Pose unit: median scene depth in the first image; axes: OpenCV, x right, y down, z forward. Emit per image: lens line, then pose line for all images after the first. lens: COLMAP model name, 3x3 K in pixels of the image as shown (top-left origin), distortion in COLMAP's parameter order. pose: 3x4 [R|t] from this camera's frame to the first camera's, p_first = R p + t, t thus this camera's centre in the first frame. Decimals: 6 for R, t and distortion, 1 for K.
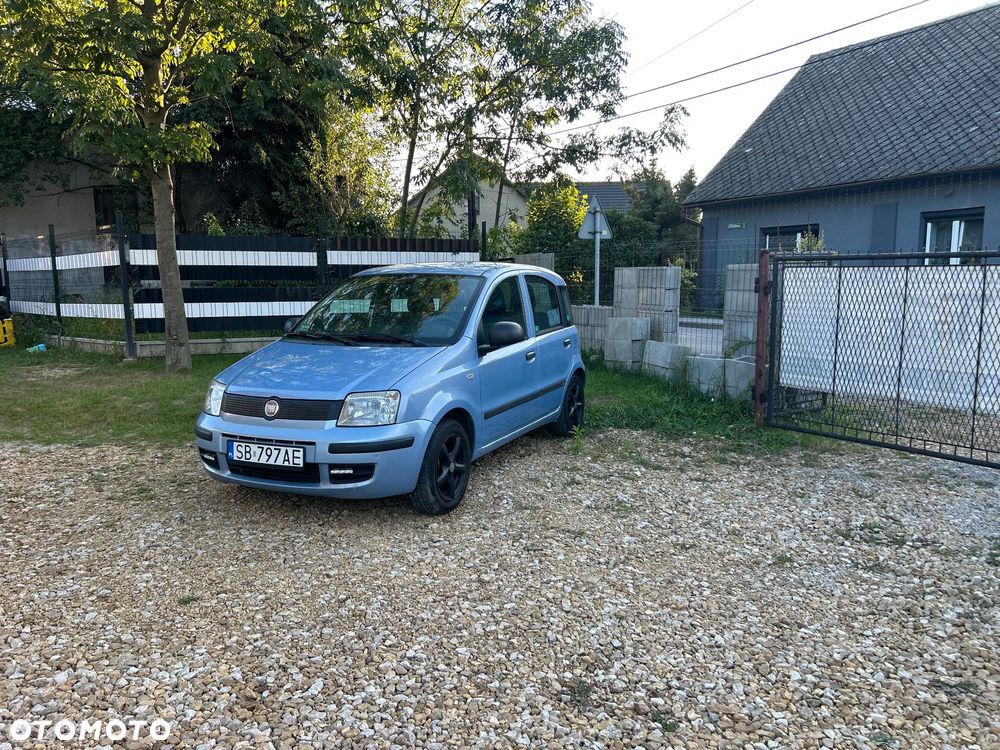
lens RADIAL K [[754.0, 0, 499.1], [0, 754.0, 382.1], [0, 0, 1]] dist [0.047373, -0.053229]
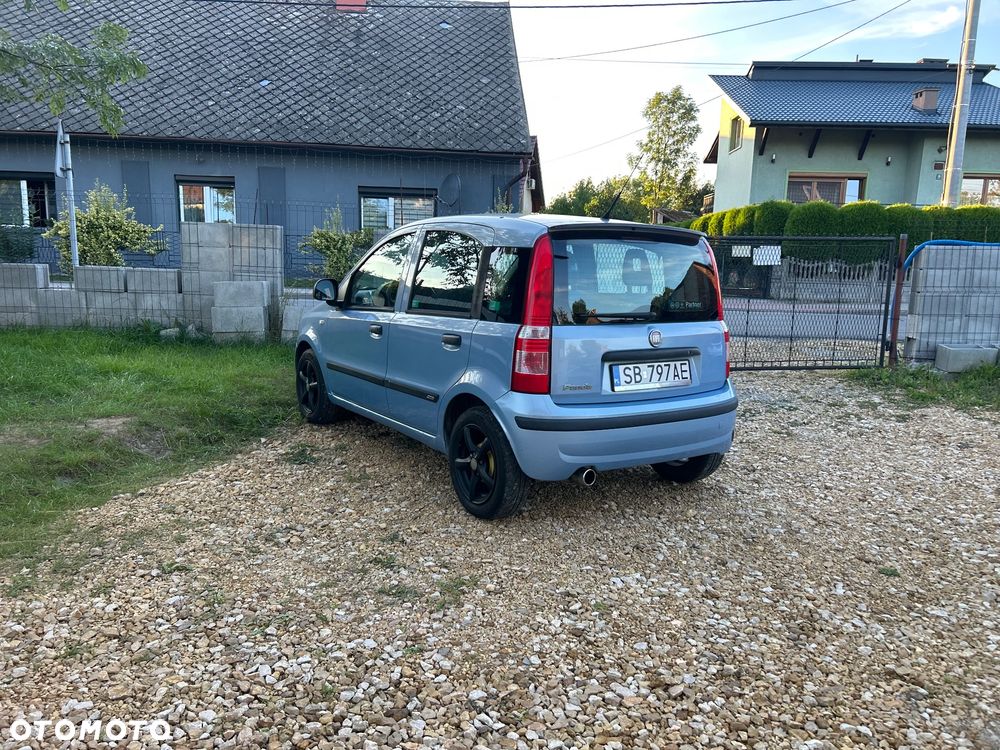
lens RADIAL K [[755.2, 0, 504.8], [0, 755.2, 374.1], [0, 0, 1]] dist [0.044749, -0.049916]
pose [[0.392727, -0.135208, 0.909662, -0.972957], [0.092788, 0.989912, 0.107077, -0.083480], [-0.914962, 0.042353, 0.401310, 0.686432]]
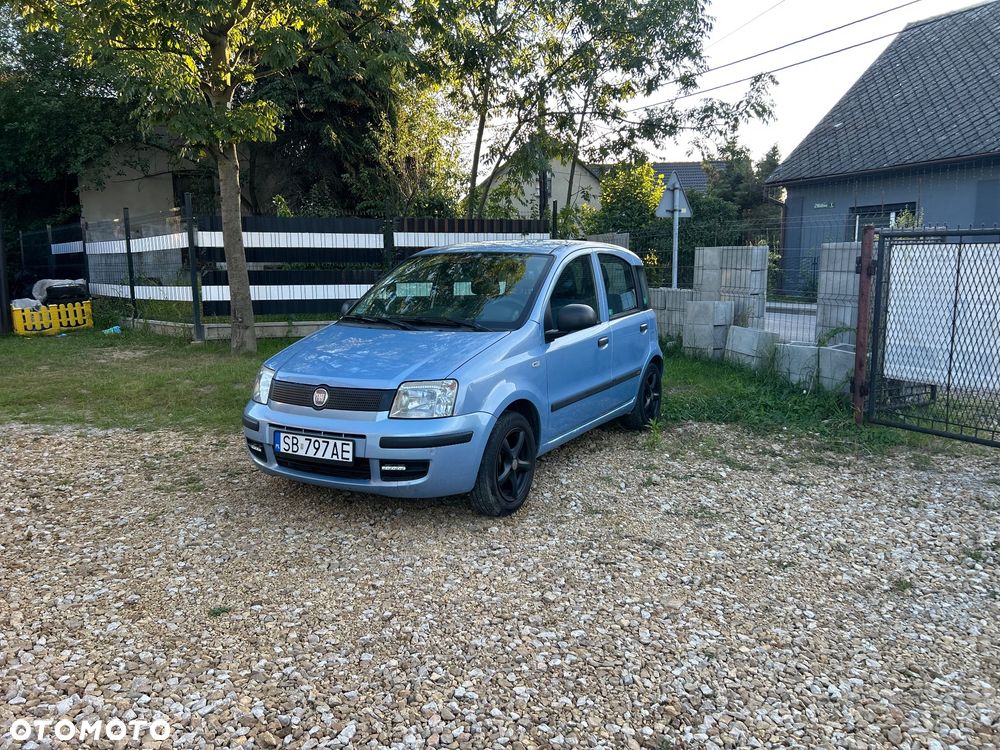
lens RADIAL K [[754.6, 0, 501.7], [0, 754.6, 375.4], [0, 0, 1]] dist [0.046113, -0.051671]
pose [[0.995980, 0.011847, -0.088791, 0.000818], [-0.010830, 0.999870, 0.011928, -0.004537], [0.088921, -0.010918, 0.995979, 0.088554]]
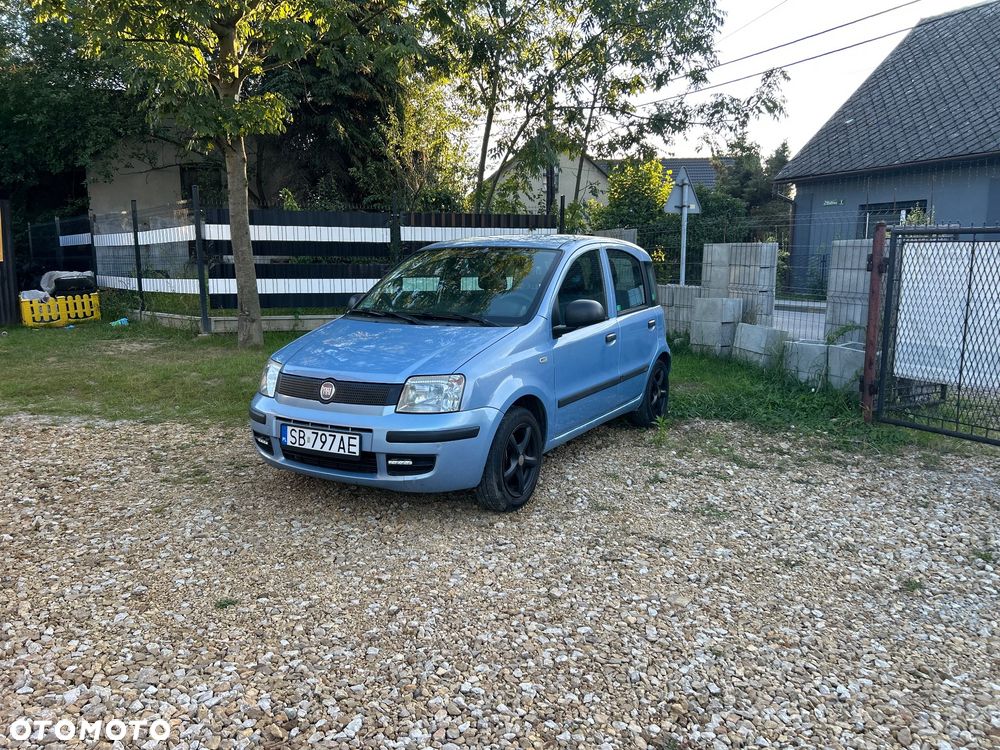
lens RADIAL K [[754.7, 0, 499.1], [0, 754.7, 379.4], [0, 0, 1]] dist [0.045658, -0.050538]
pose [[0.994891, 0.021921, -0.098542, -0.002049], [-0.019749, 0.999541, 0.022965, -0.003826], [0.099000, -0.020902, 0.994868, 0.091815]]
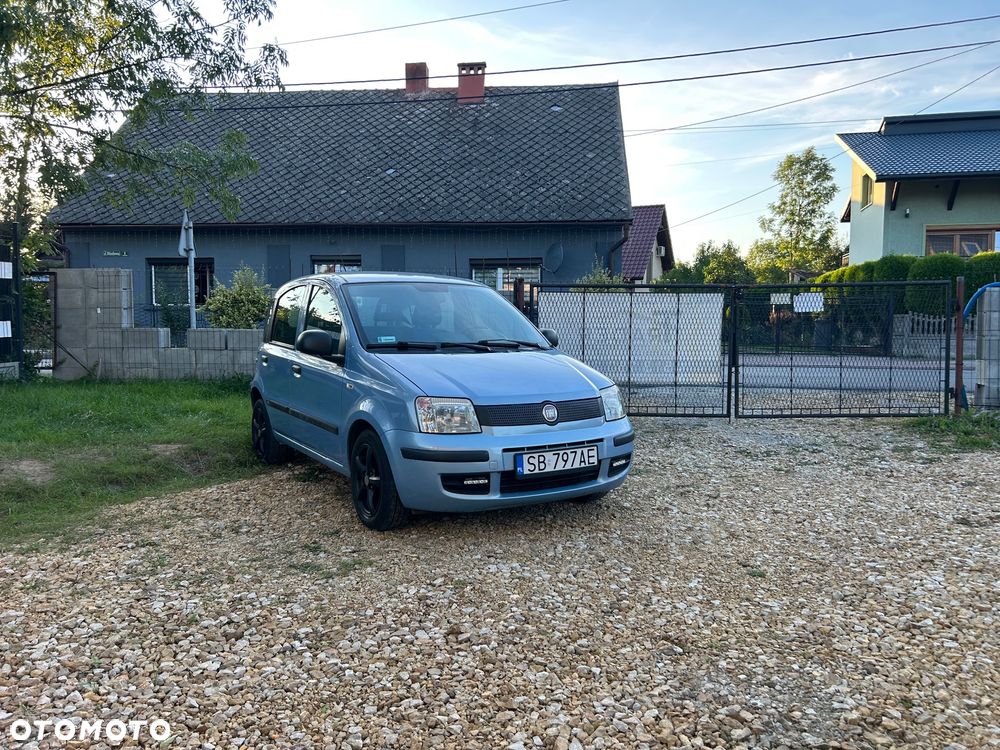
lens RADIAL K [[753.2, 0, 495.4], [0, 753.2, 367.4], [0, 0, 1]] dist [0.049422, -0.056294]
pose [[0.570570, -0.047900, 0.819851, -0.958451], [0.104230, 0.994448, -0.014437, -0.013771], [-0.814608, 0.093691, 0.572395, 0.434923]]
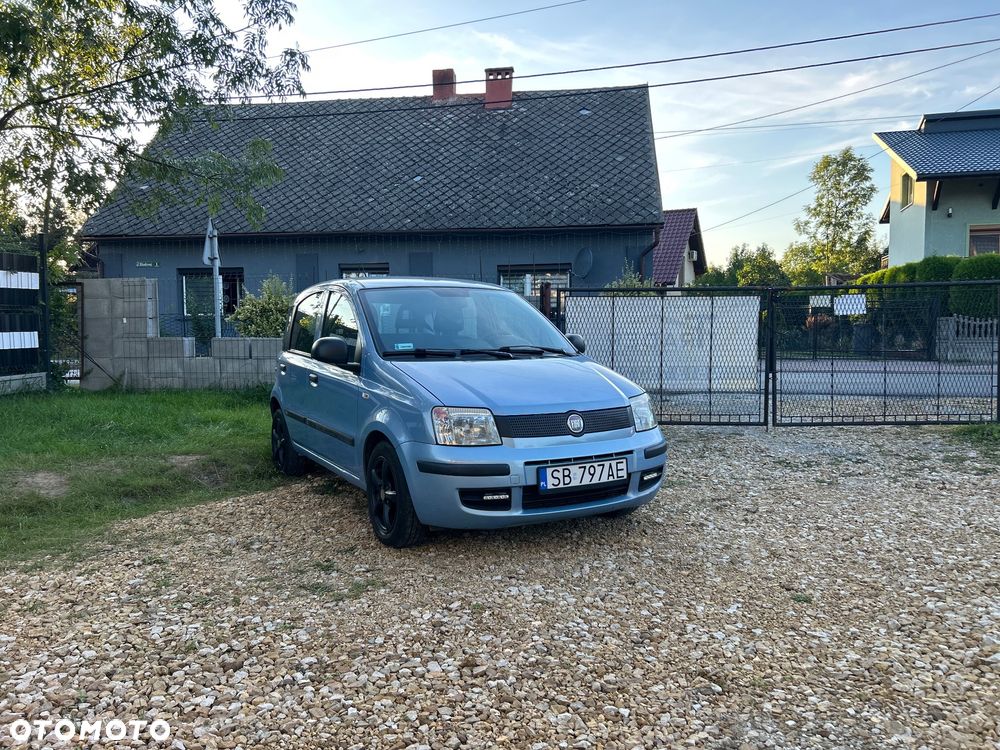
lens RADIAL K [[754.3, 0, 495.2], [0, 754.3, 371.9], [0, 0, 1]] dist [0.047034, -0.052946]
pose [[0.603301, -0.048560, 0.796033, -0.915373], [0.109813, 0.993695, -0.022608, -0.013755], [-0.789917, 0.101055, 0.604830, 0.453516]]
